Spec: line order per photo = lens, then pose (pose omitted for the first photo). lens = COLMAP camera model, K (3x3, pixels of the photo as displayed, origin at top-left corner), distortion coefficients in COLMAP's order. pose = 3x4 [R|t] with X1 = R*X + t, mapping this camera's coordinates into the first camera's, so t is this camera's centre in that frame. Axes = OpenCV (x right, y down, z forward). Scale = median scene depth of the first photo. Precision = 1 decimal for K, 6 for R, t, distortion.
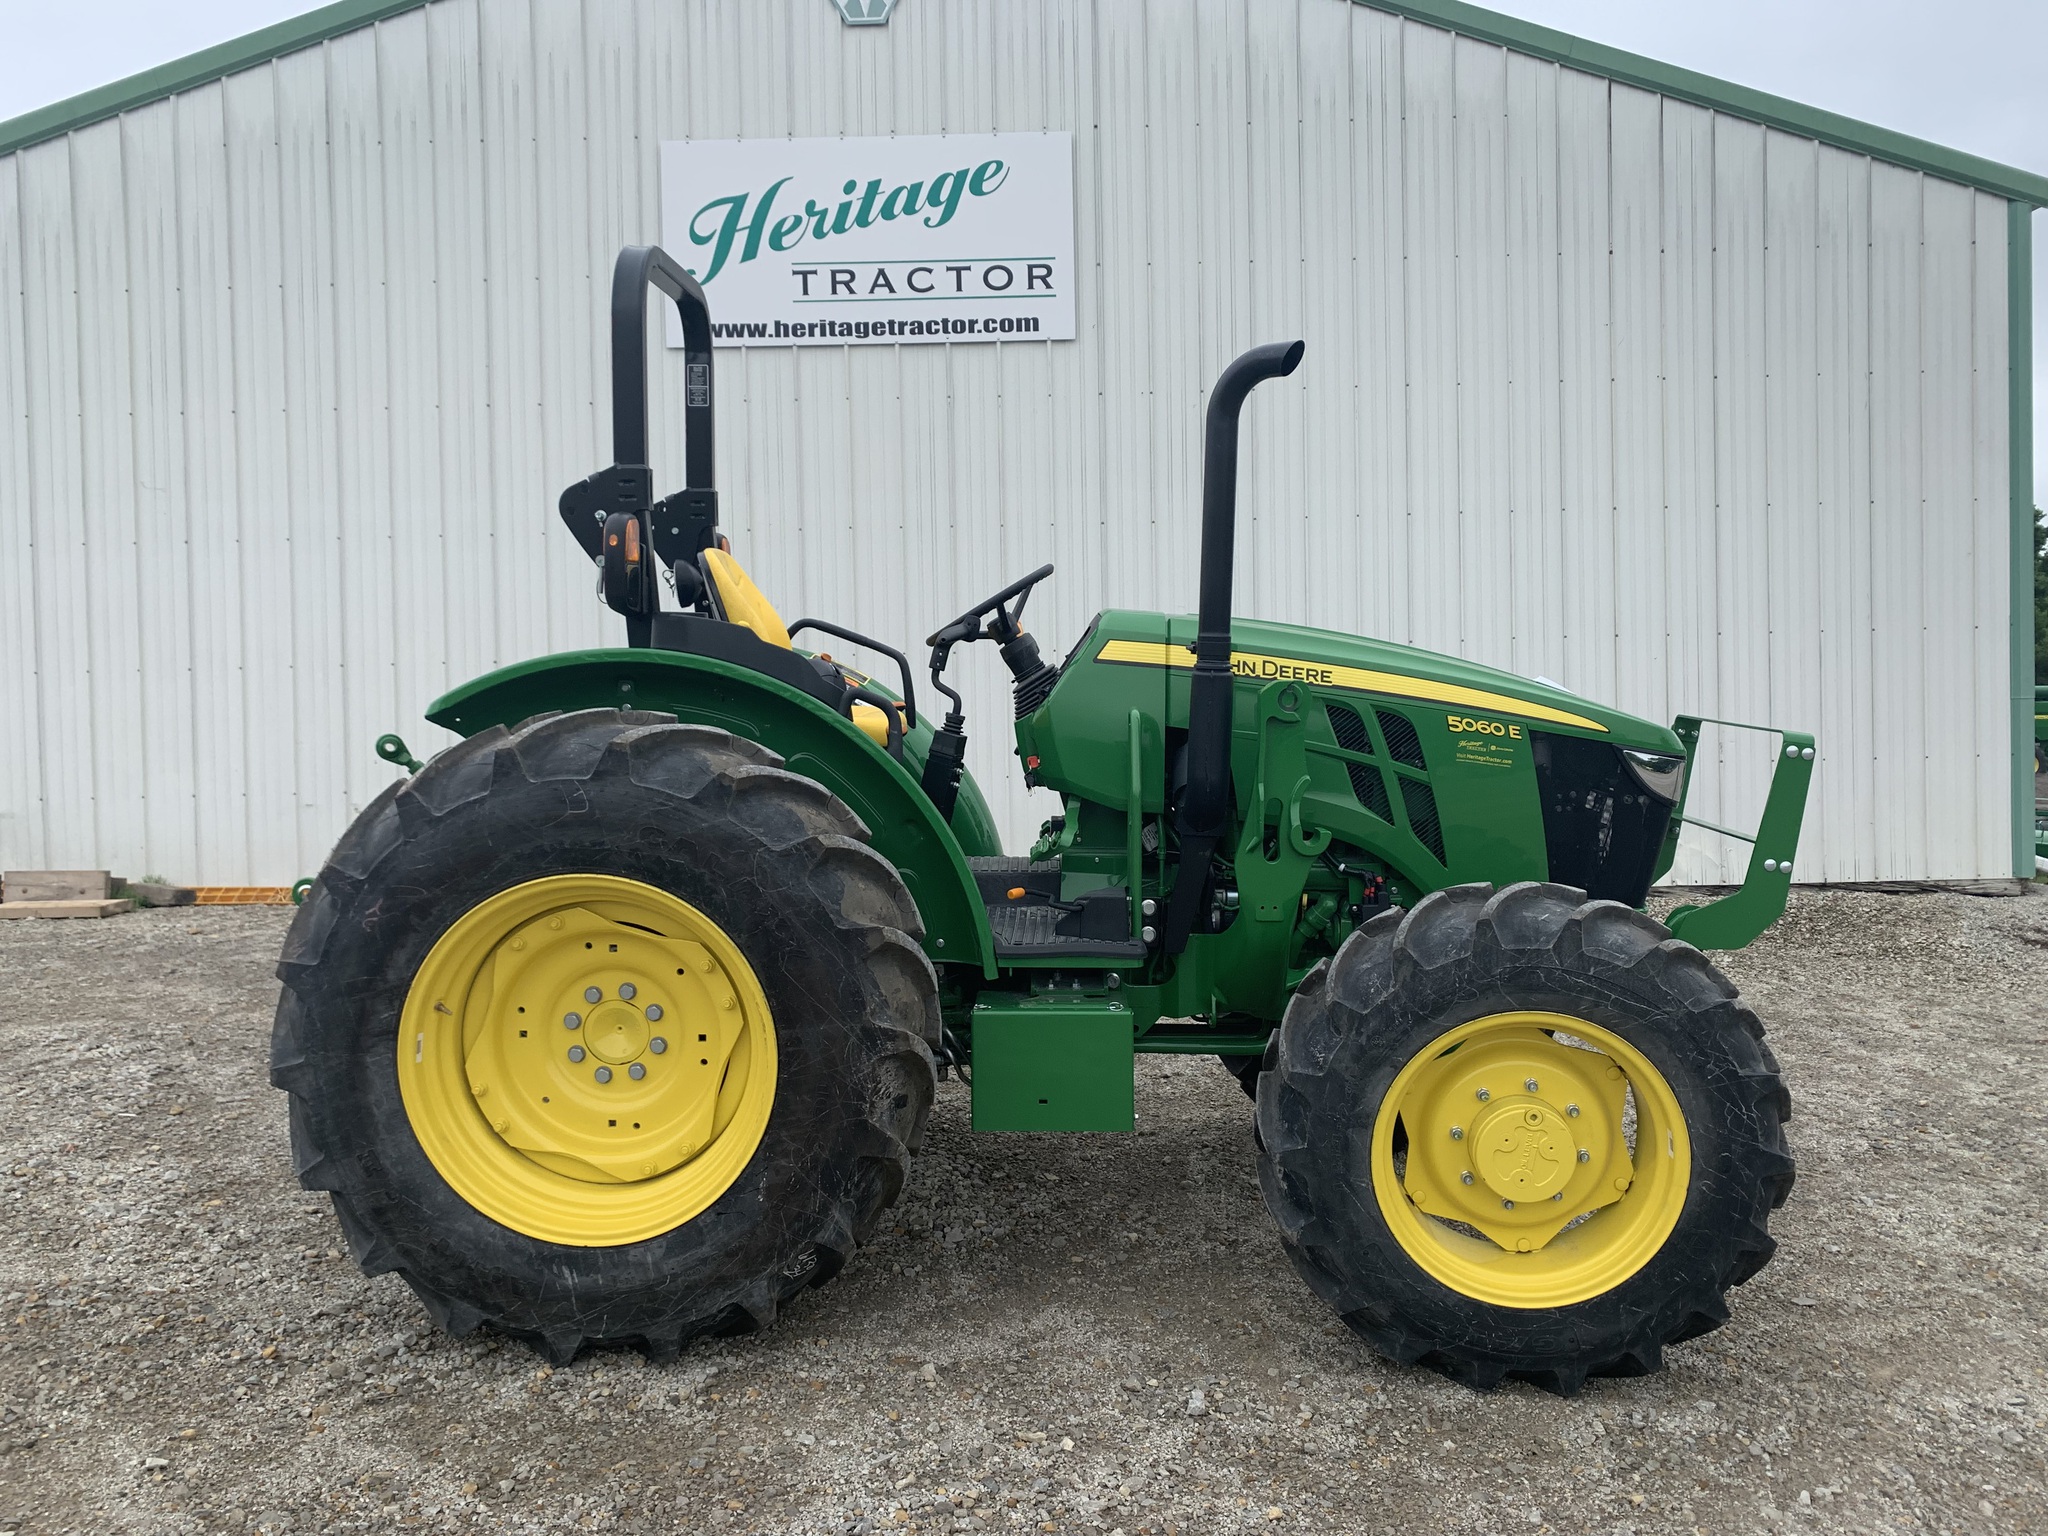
lens RADIAL K [[1592.5, 0, 1055.9], [0, 1592.5, 735.0], [0, 0, 1]] dist [0.103762, -0.206263]
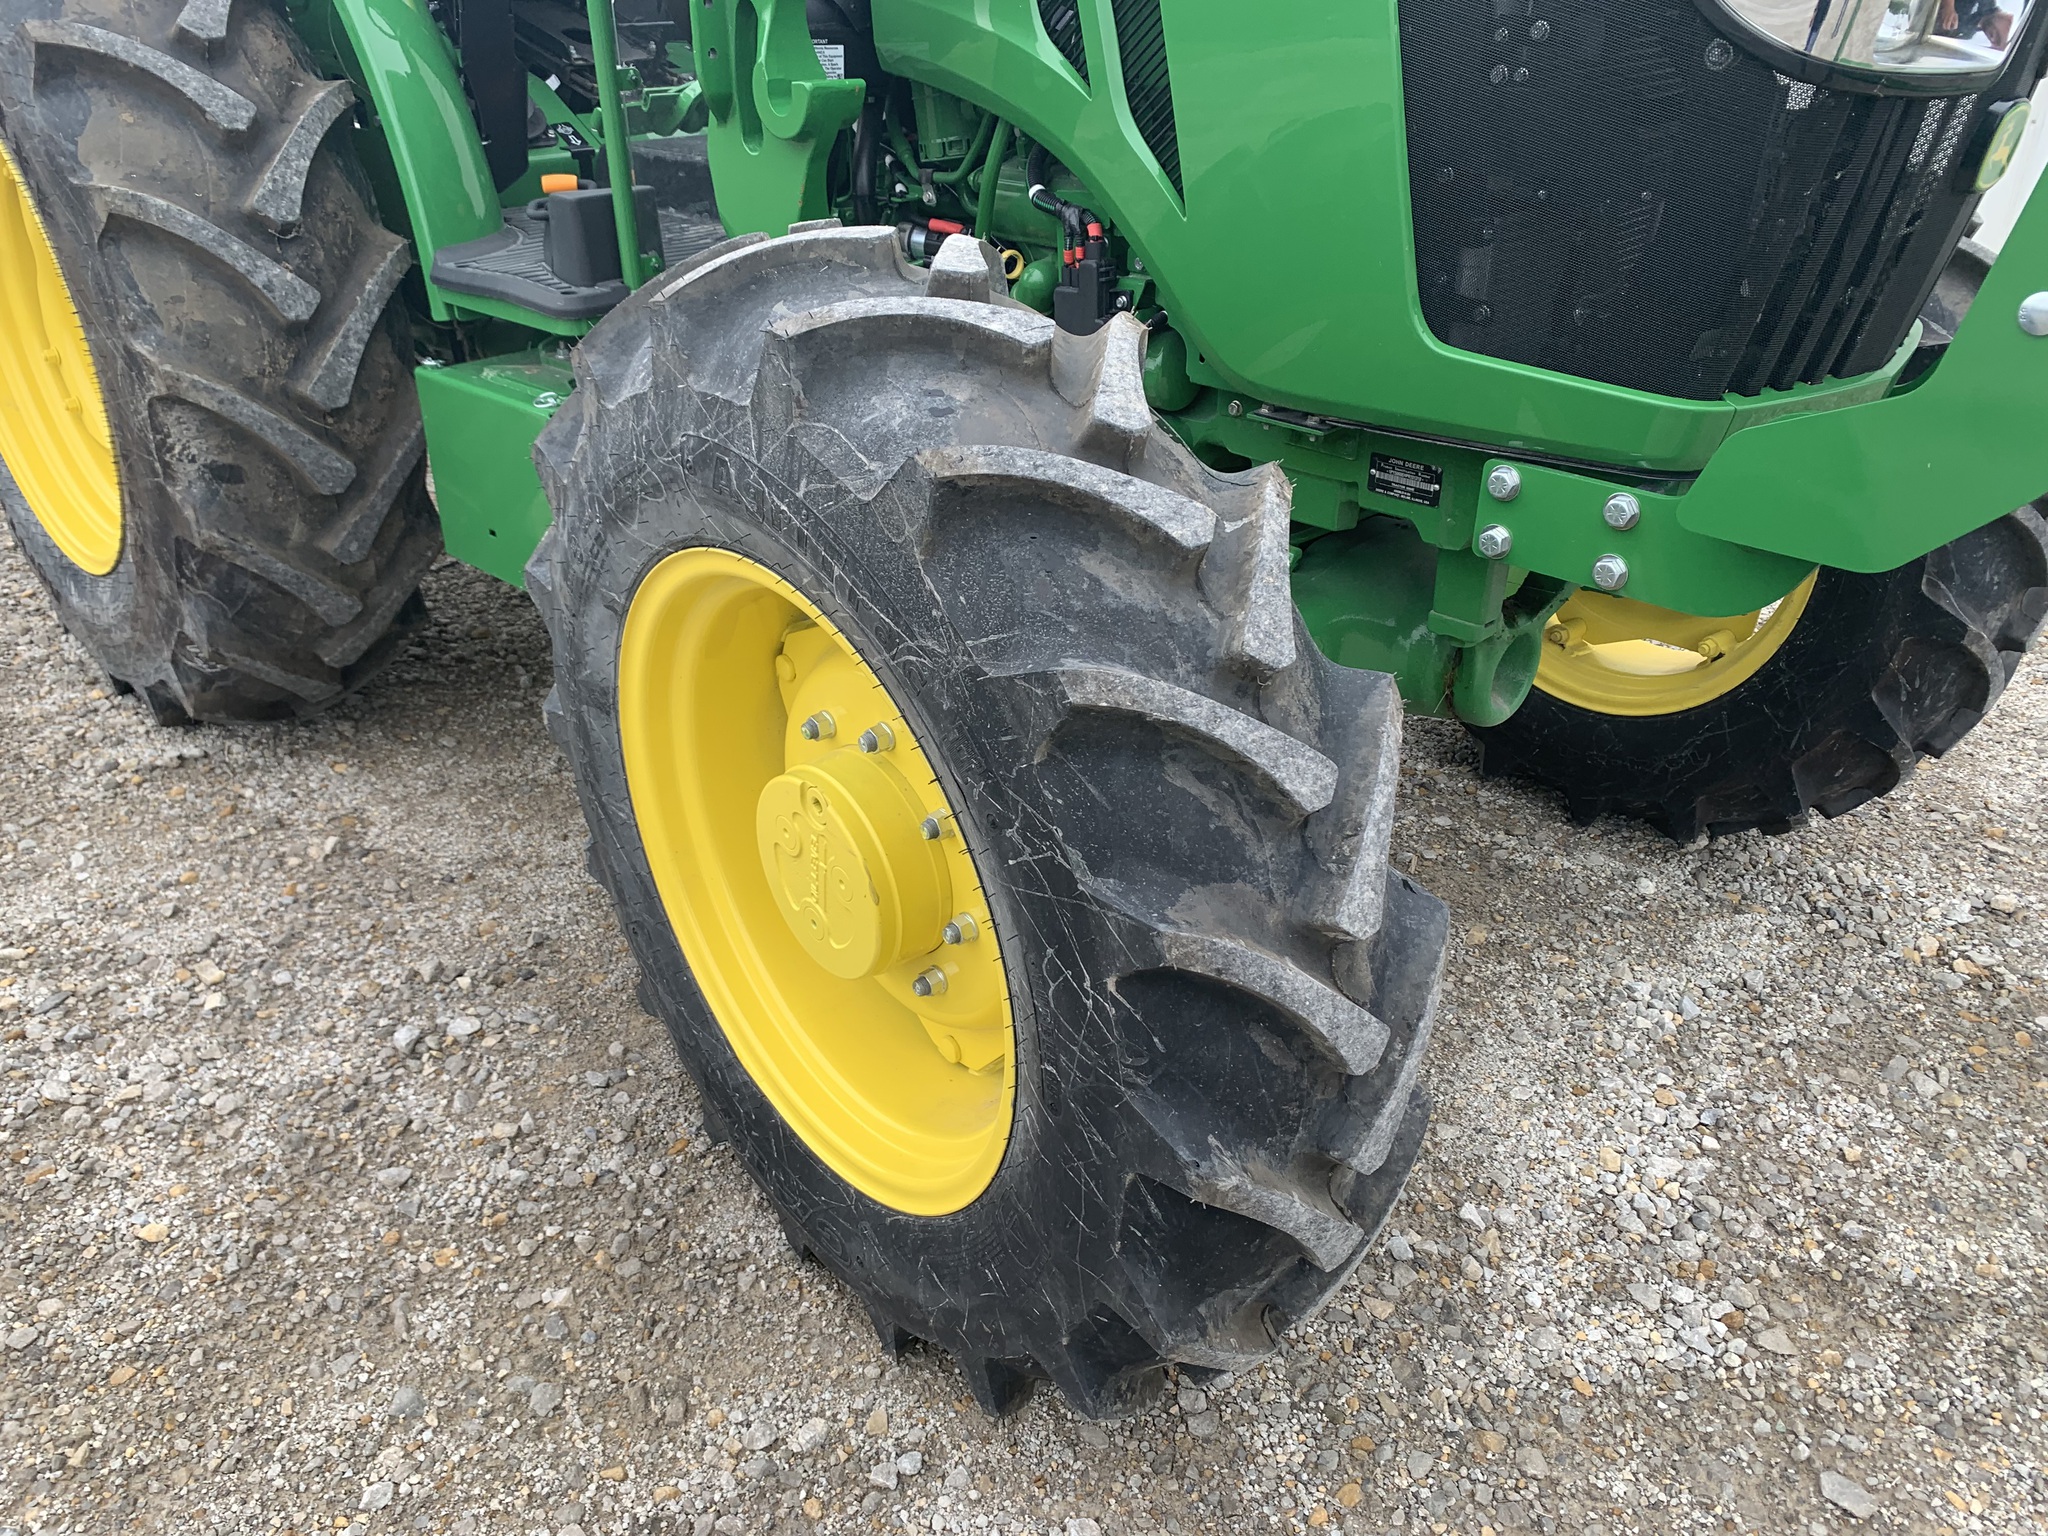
lens RADIAL K [[1617.4, 0, 999.9], [0, 1617.4, 792.9], [0, 0, 1]] dist [0.006496, -0.003865]
pose [[0.699108, 0.327752, -0.635473, 0.525291], [-0.048182, 0.908328, 0.415473, 0.047349], [0.713390, -0.259842, 0.650812, 0.661100]]
